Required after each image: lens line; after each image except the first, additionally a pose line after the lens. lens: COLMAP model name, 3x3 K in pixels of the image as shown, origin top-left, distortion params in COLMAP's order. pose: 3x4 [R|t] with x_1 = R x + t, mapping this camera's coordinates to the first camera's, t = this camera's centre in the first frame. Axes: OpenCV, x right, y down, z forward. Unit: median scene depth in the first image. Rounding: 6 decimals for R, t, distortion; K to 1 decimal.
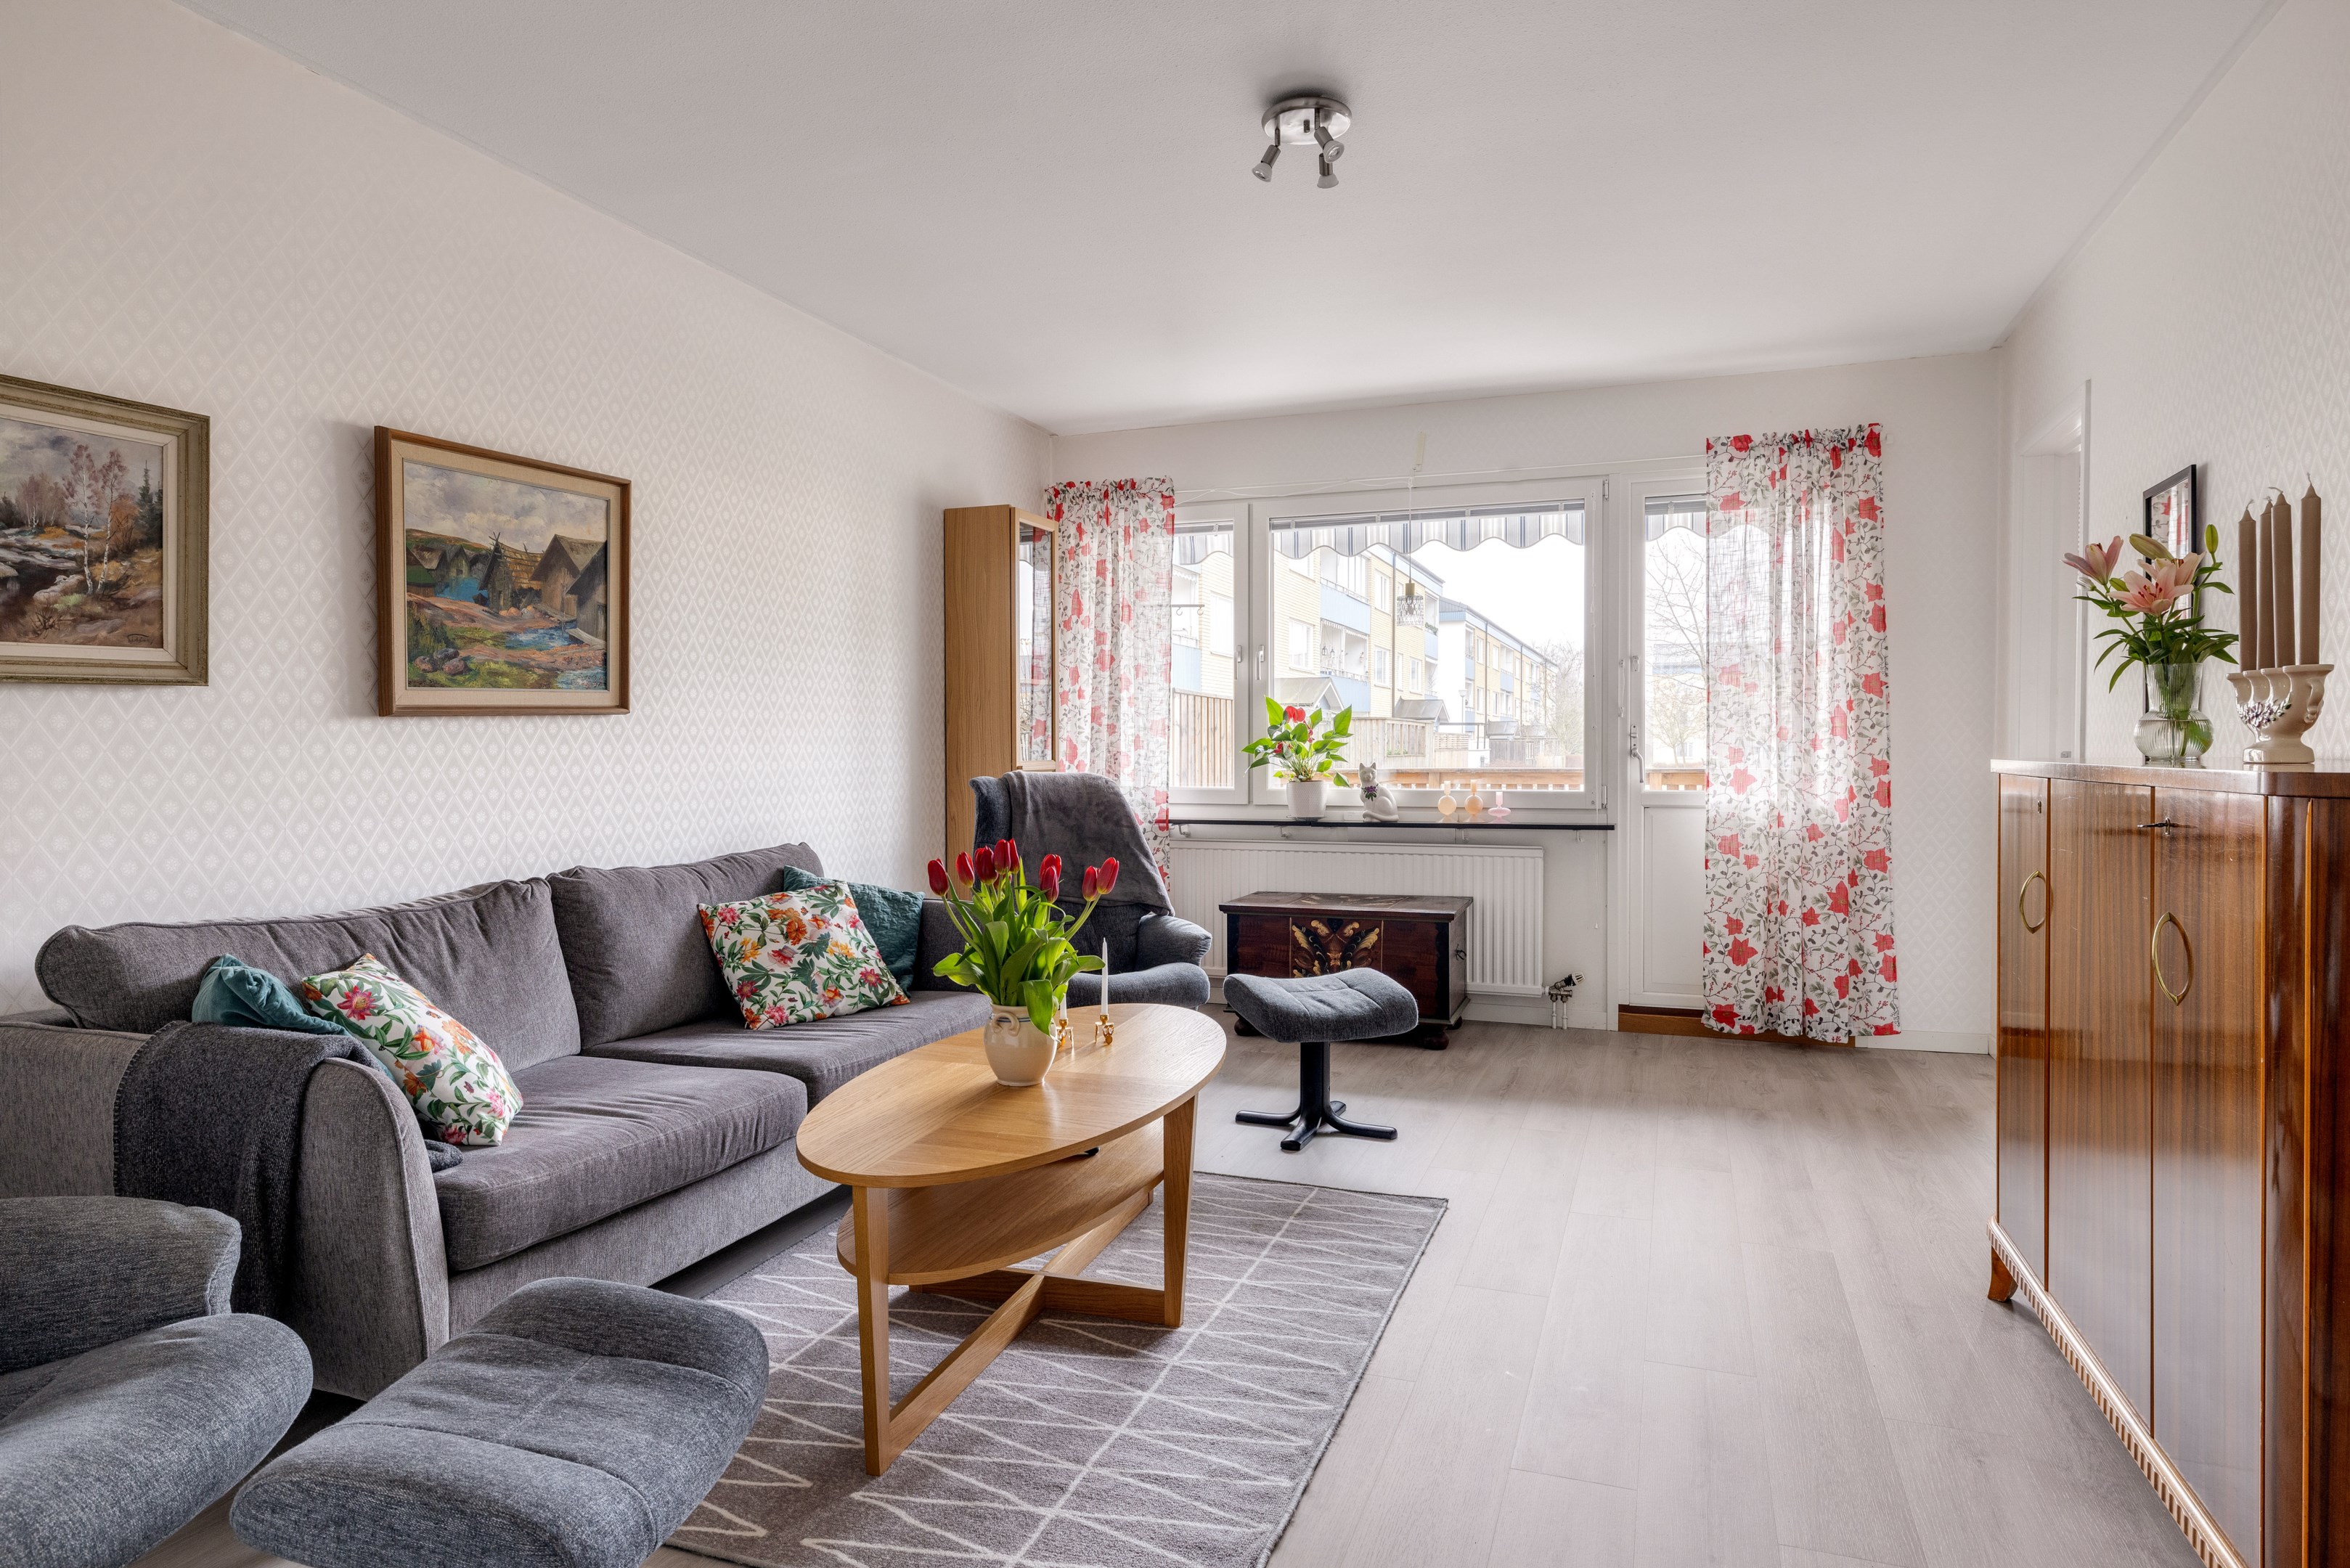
lens RADIAL K [[1483.3, 0, 1037.7], [0, 1483.3, 687.1], [0, 0, 1]] dist [-0.000639, 0.001197]
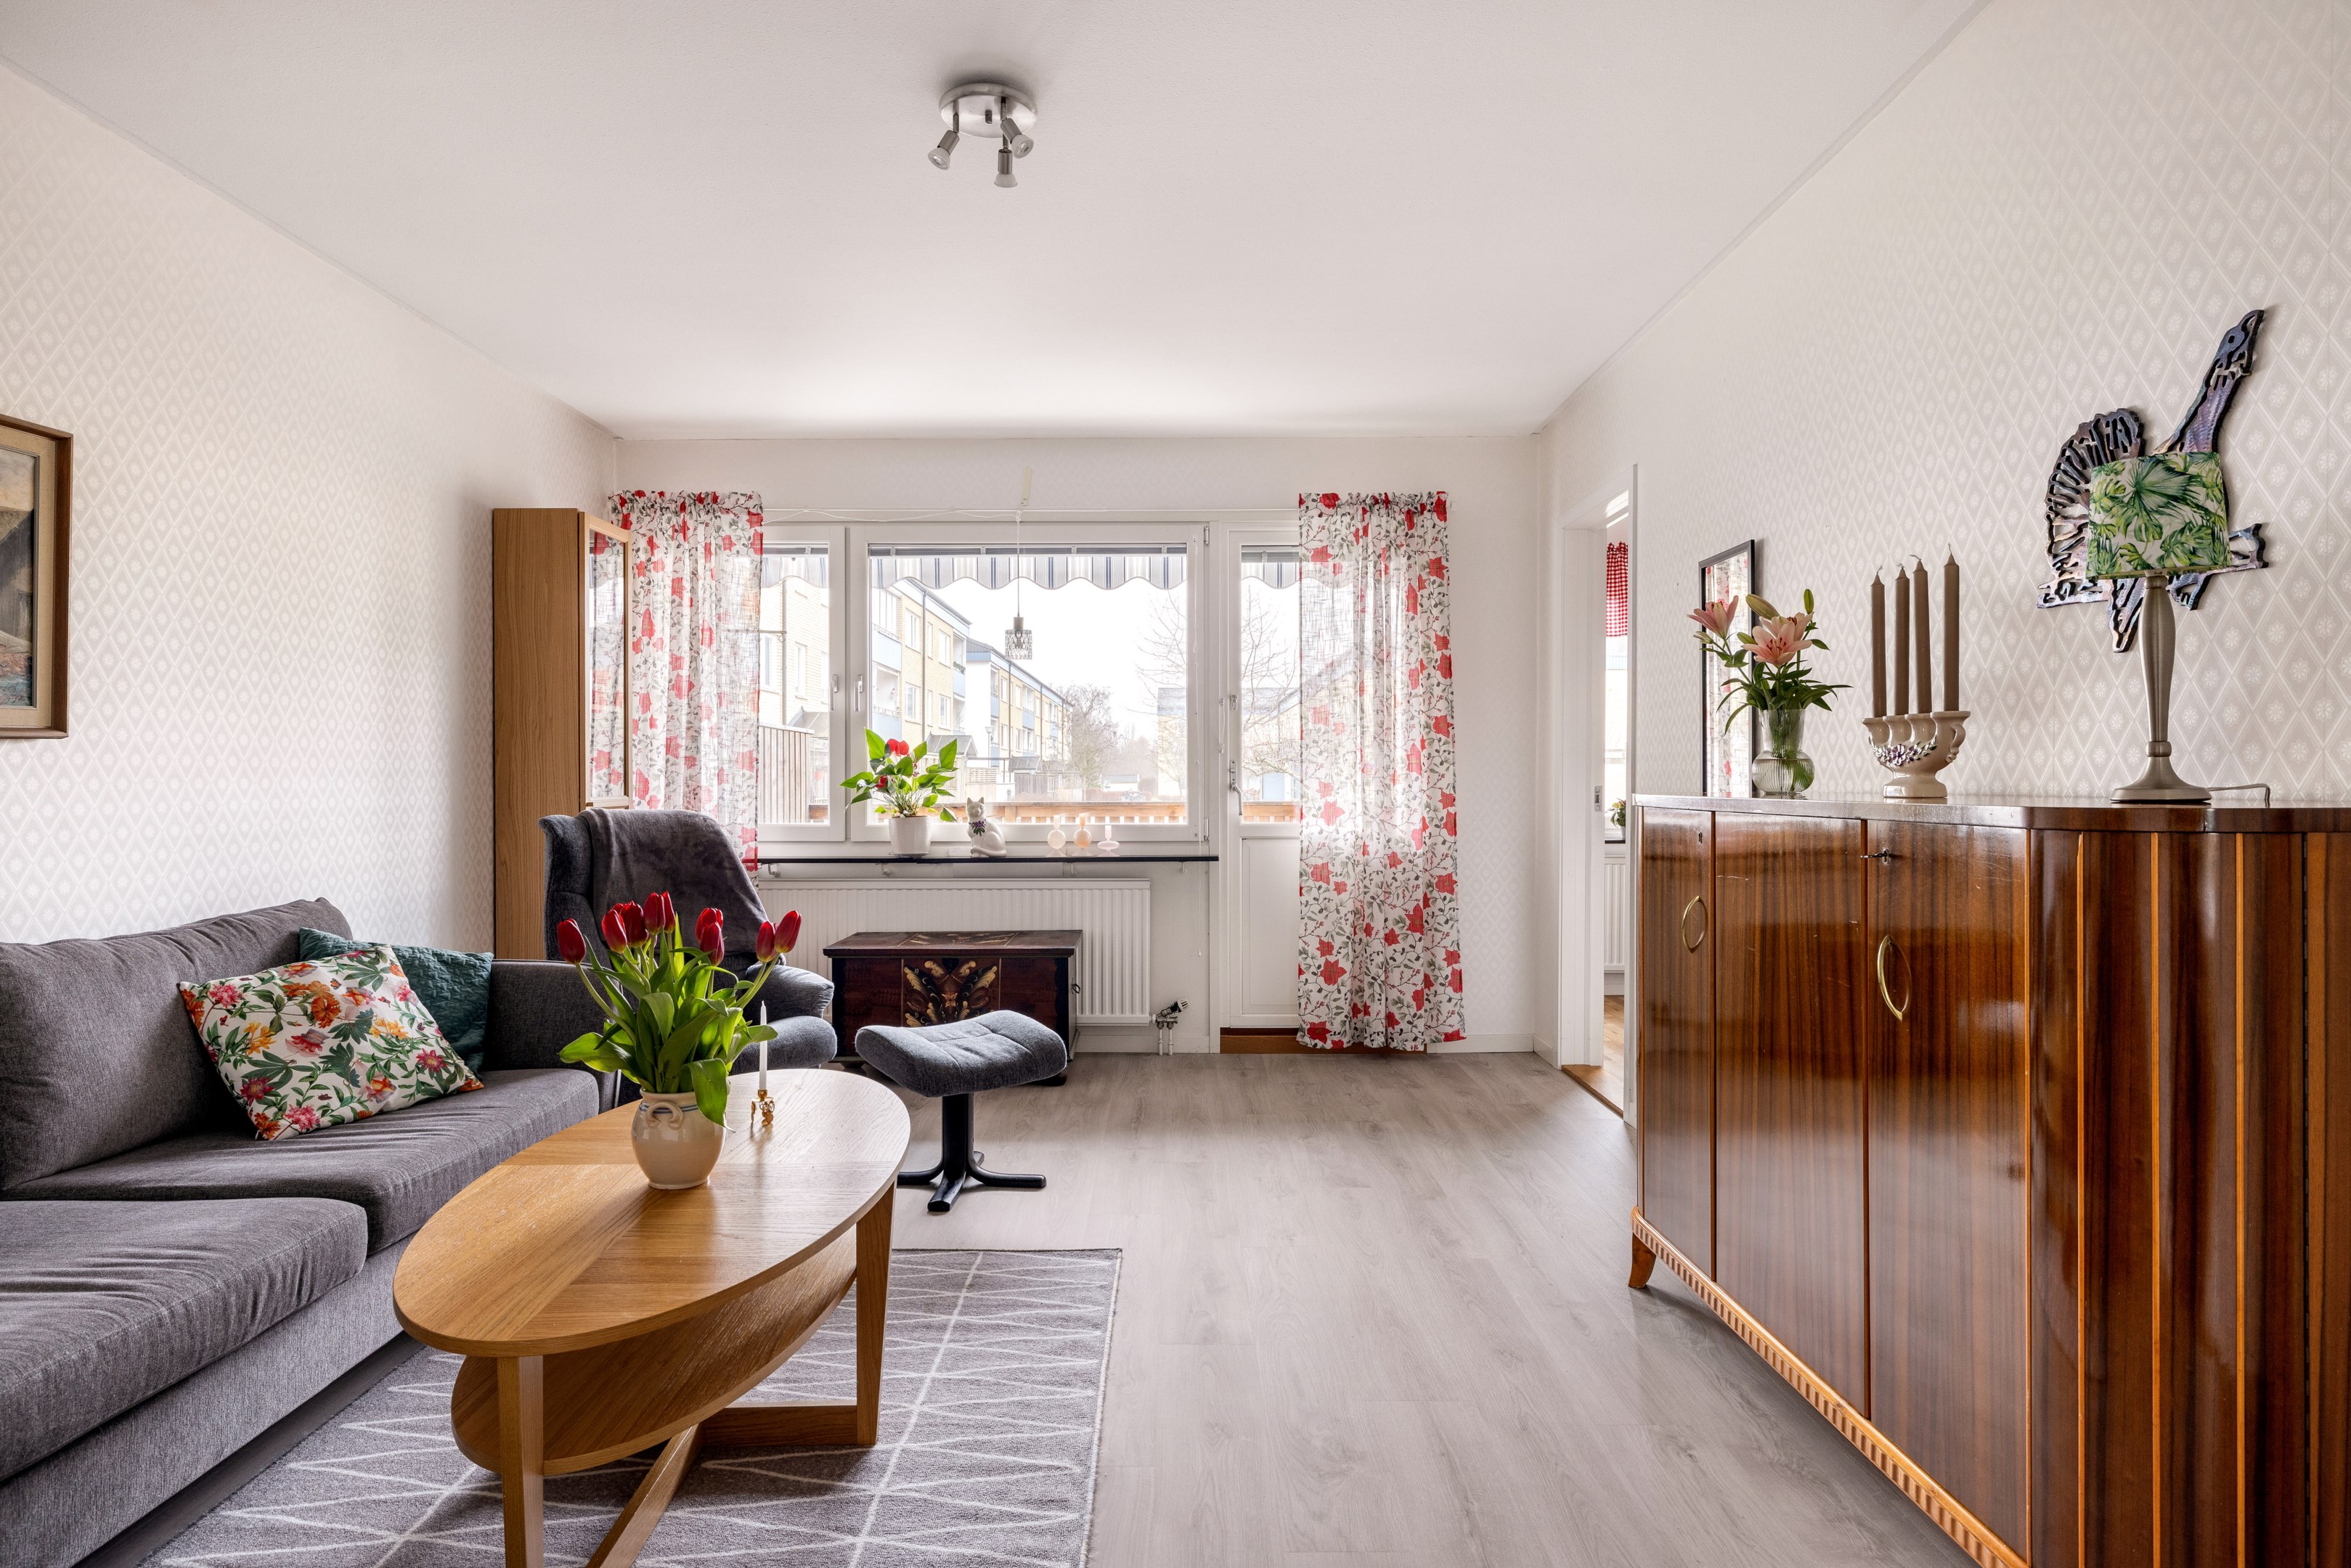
lens RADIAL K [[1442.0, 0, 1177.0], [0, 1442.0, 731.2], [0, 0, 1]] dist [0.000730, -0.000605]
pose [[0.914515, 0.014431, 0.404295, -0.054866], [-0.016911, 0.999854, 0.002562, 0.003032], [-0.404199, -0.009180, 0.914625, 0.091181]]
